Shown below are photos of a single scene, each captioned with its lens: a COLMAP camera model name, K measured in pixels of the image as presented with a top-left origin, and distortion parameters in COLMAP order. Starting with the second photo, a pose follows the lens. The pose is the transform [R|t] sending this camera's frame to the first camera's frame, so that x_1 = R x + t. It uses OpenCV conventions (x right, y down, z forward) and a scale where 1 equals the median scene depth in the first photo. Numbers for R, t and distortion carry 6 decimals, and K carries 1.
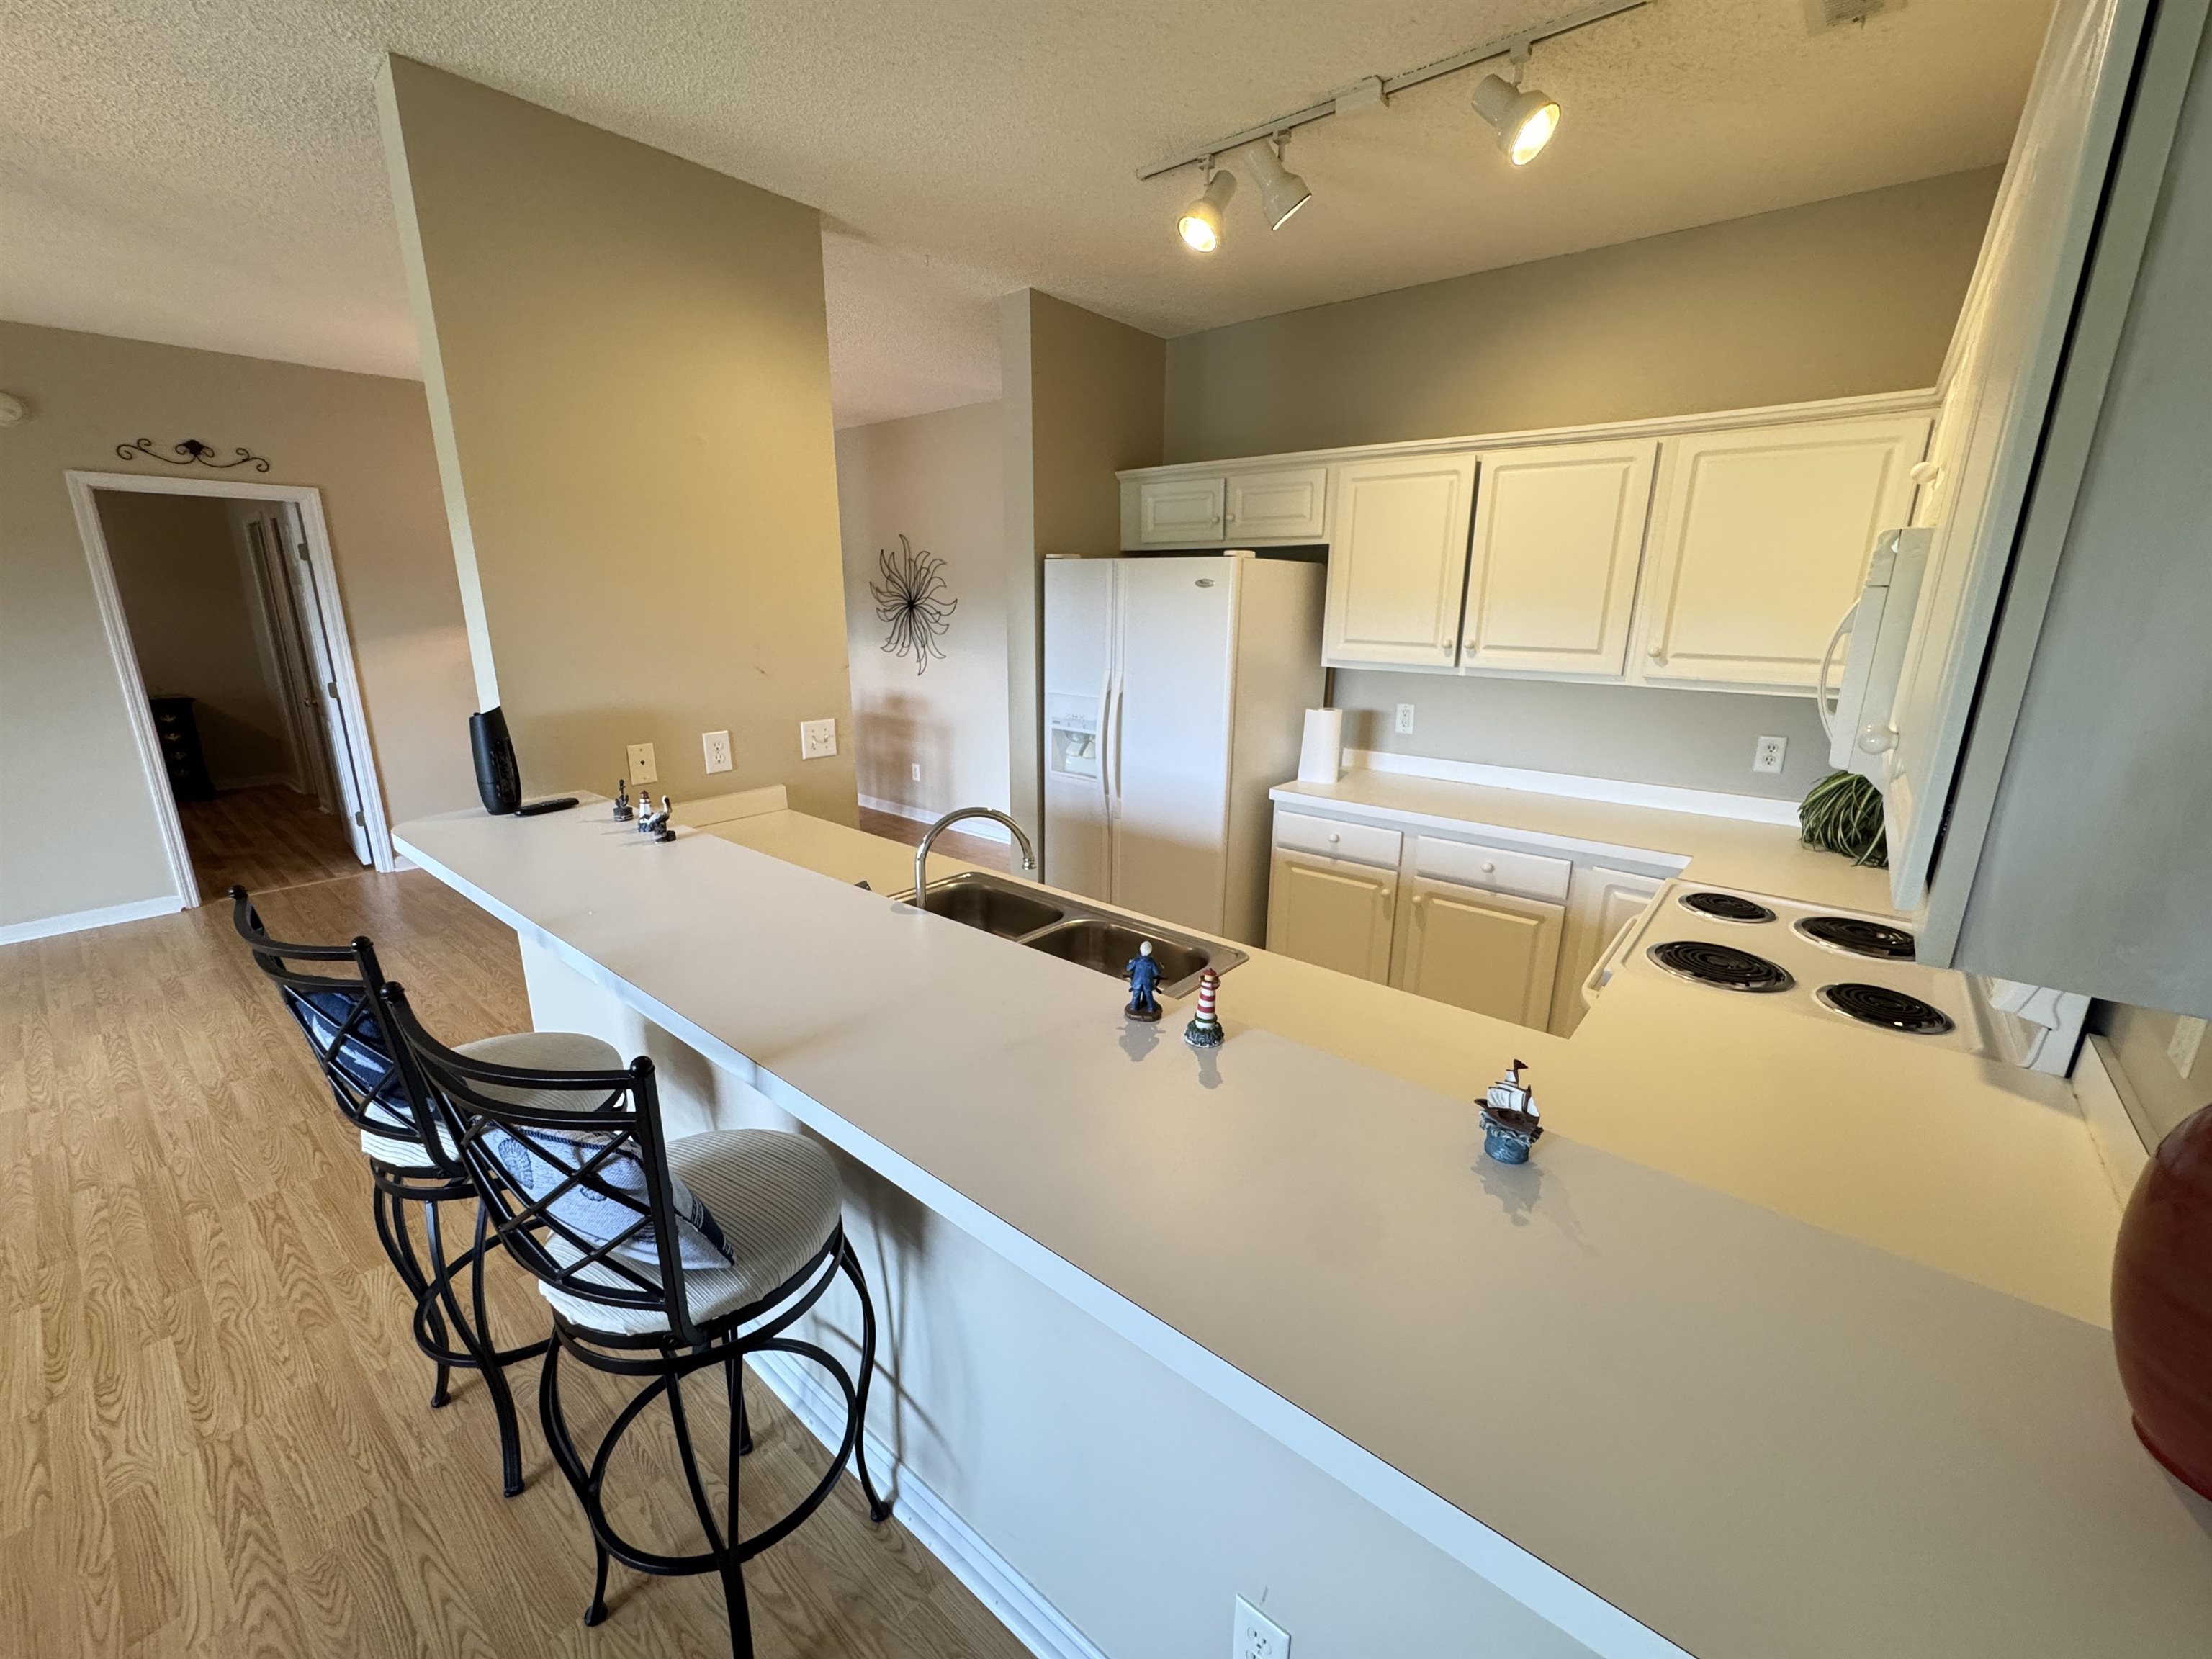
lens RADIAL K [[888.0, 0, 1102.6], [0, 888.0, 827.1], [0, 0, 1]] dist [-0.002557, 0.000068]
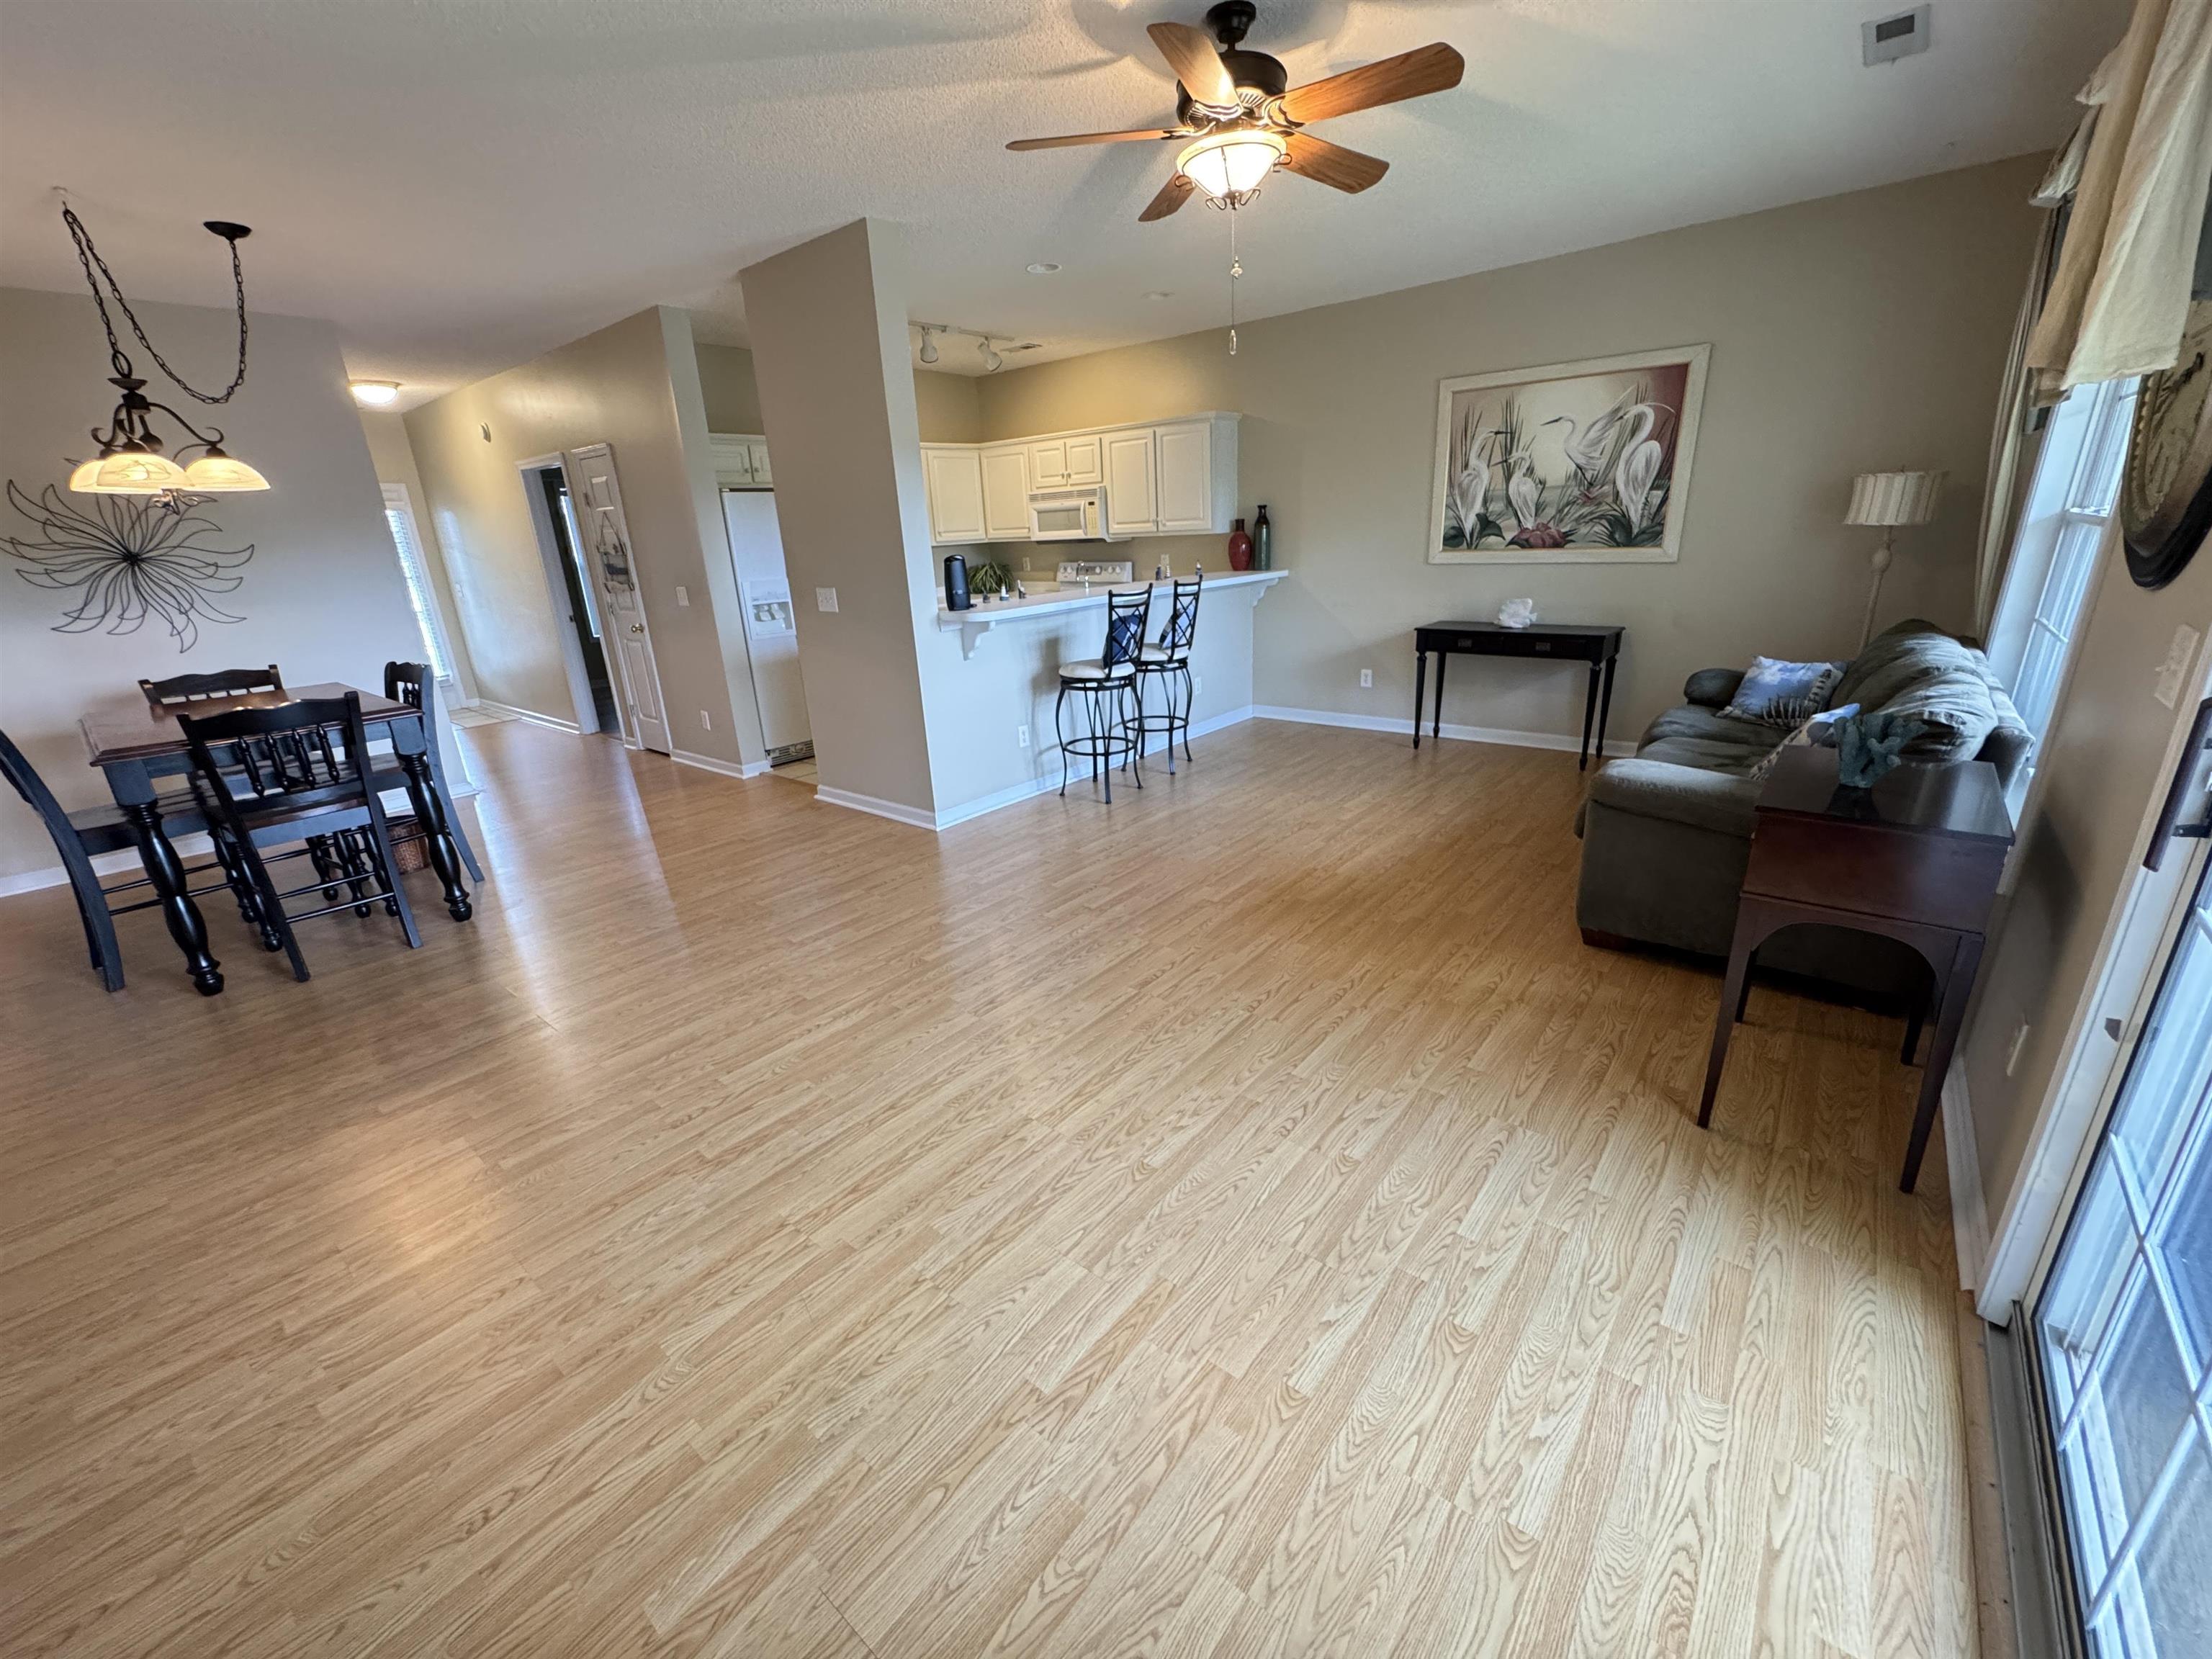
lens RADIAL K [[887.6, 0, 1104.1], [0, 887.6, 828.3], [0, 0, 1]] dist [-0.002225, -0.000595]
pose [[-0.001317, -0.332539, 0.943089, -1.927665], [0.301920, 0.898946, 0.317396, -0.079149], [-0.953332, 0.285155, 0.099216, 0.449111]]
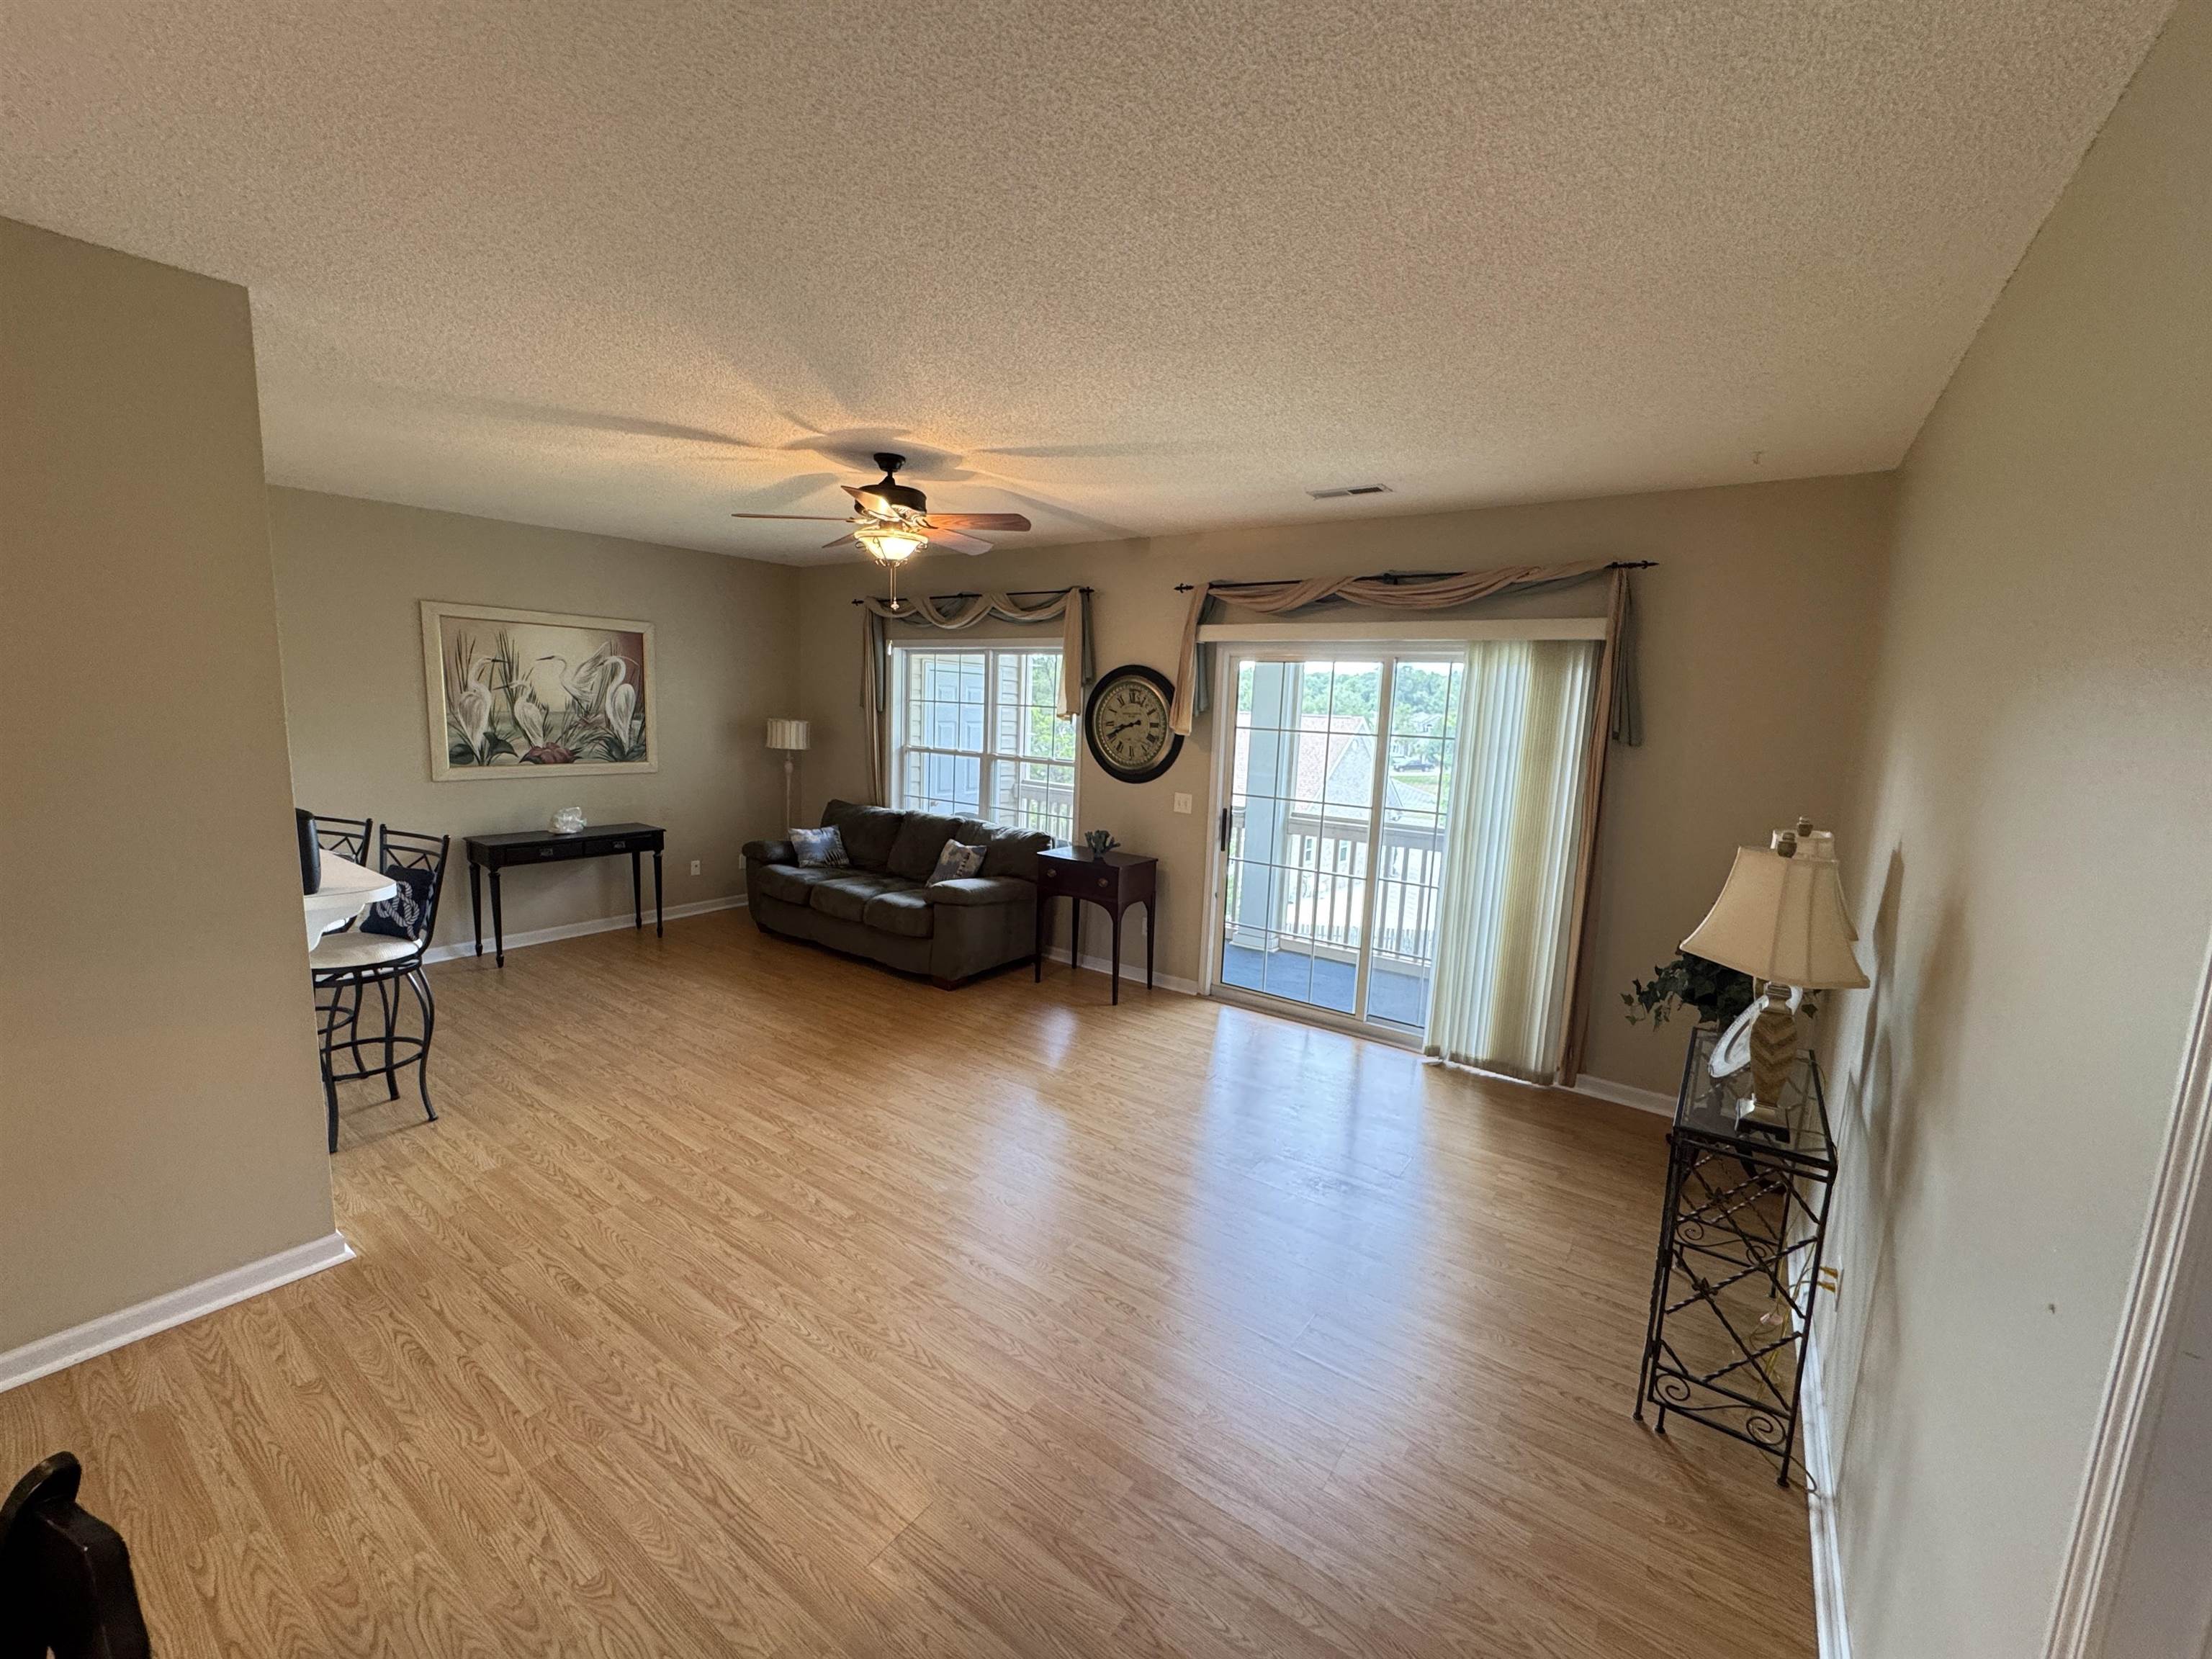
lens RADIAL K [[888.0, 0, 1102.6], [0, 888.0, 827.1], [0, 0, 1]] dist [-0.002557, 0.000068]
pose [[-0.996430, -0.035608, -0.076550, -1.190418], [-0.062843, 0.918306, 0.390851, -0.460718], [0.056378, 0.394266, -0.917265, 1.527931]]
